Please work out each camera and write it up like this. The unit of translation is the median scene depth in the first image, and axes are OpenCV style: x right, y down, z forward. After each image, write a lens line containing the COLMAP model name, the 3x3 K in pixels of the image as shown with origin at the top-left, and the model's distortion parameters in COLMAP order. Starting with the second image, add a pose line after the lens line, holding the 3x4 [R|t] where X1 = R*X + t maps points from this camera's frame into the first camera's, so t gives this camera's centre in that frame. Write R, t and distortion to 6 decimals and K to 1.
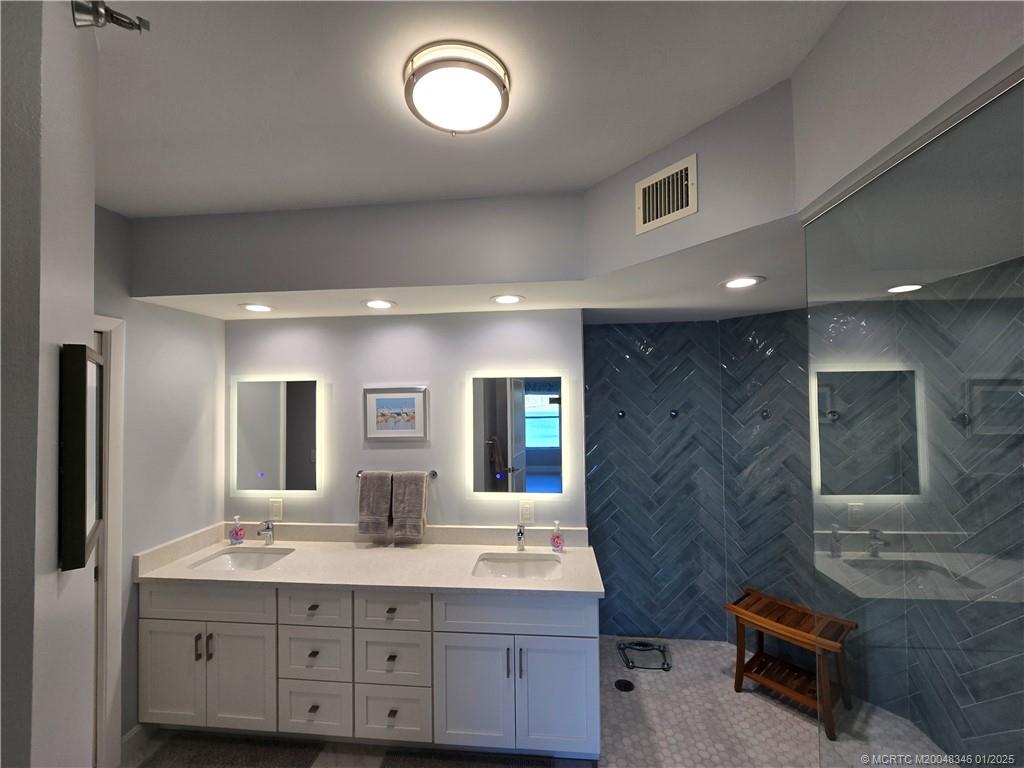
lens RADIAL K [[415.8, 0, 514.4], [0, 415.8, 386.5], [0, 0, 1]] dist [0.000406, 0.000391]
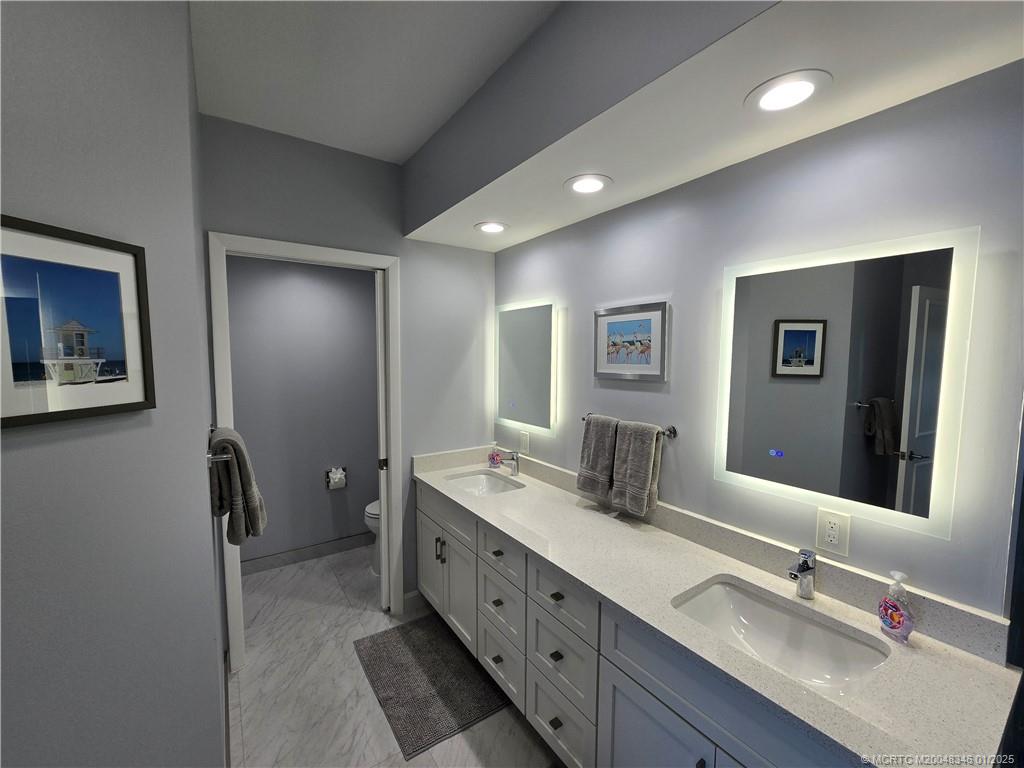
lens RADIAL K [[421.2, 0, 512.0], [0, 421.2, 384.0], [0, 0, 1]] dist [-0.000042, -0.000132]
pose [[0.642053, 0.068381, -0.763605, 0.160036], [0.011501, 0.995043, 0.098777, 0.065549], [0.766574, -0.072202, 0.638084, 0.380651]]
